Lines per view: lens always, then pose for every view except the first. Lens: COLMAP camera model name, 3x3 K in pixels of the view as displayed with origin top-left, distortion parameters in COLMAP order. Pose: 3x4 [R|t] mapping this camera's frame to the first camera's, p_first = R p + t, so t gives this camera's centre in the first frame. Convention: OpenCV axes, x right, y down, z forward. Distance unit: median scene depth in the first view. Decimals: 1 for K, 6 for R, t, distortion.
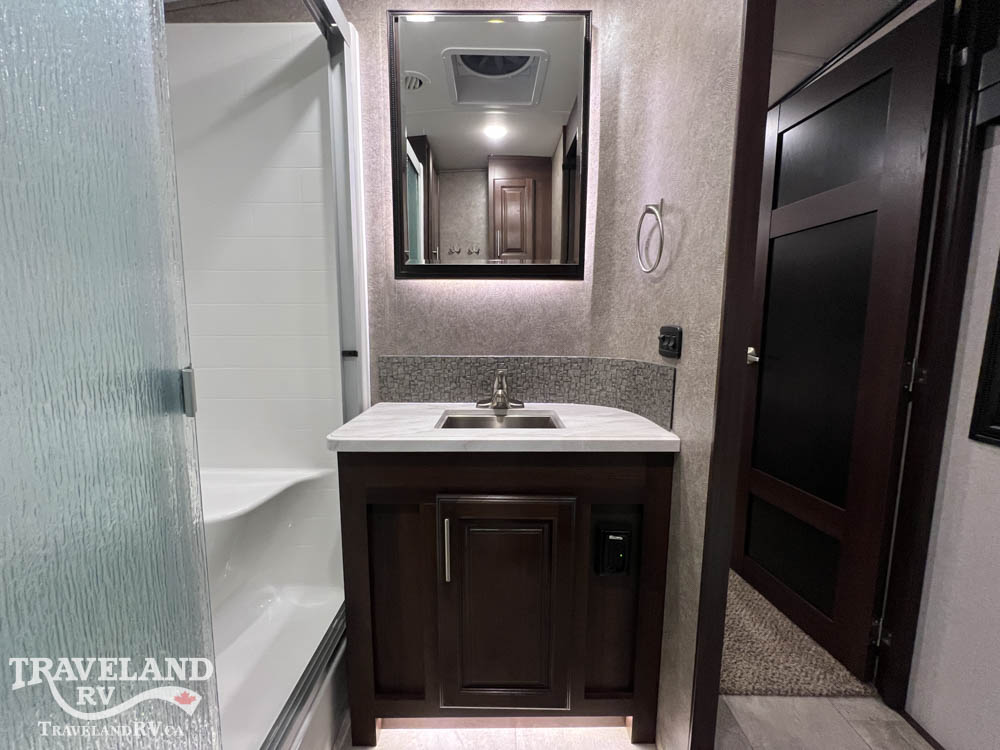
lens RADIAL K [[399.0, 0, 500.9], [0, 399.0, 370.8], [0, 0, 1]] dist [0.000608, -0.000309]
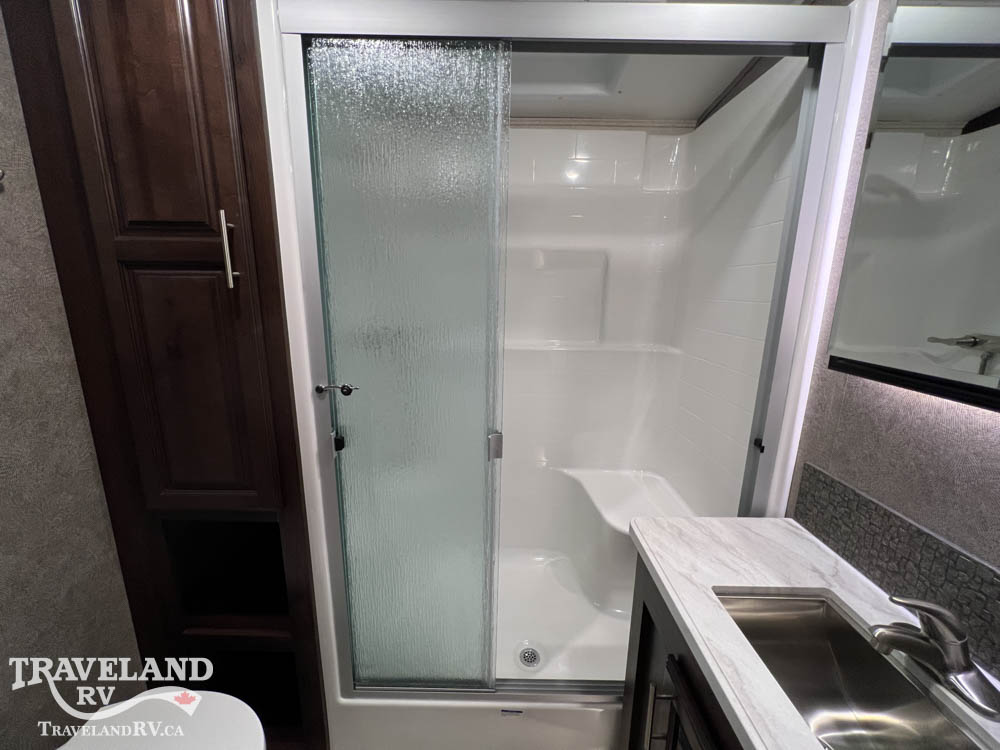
lens RADIAL K [[399.0, 0, 497.4], [0, 399.0, 371.7], [0, 0, 1]] dist [0.000608, -0.000309]
pose [[-0.009728, 0.207235, -0.978243, 0.383340], [-0.132533, 0.969391, 0.206678, -0.273877], [0.991131, 0.131660, 0.018035, 0.402350]]
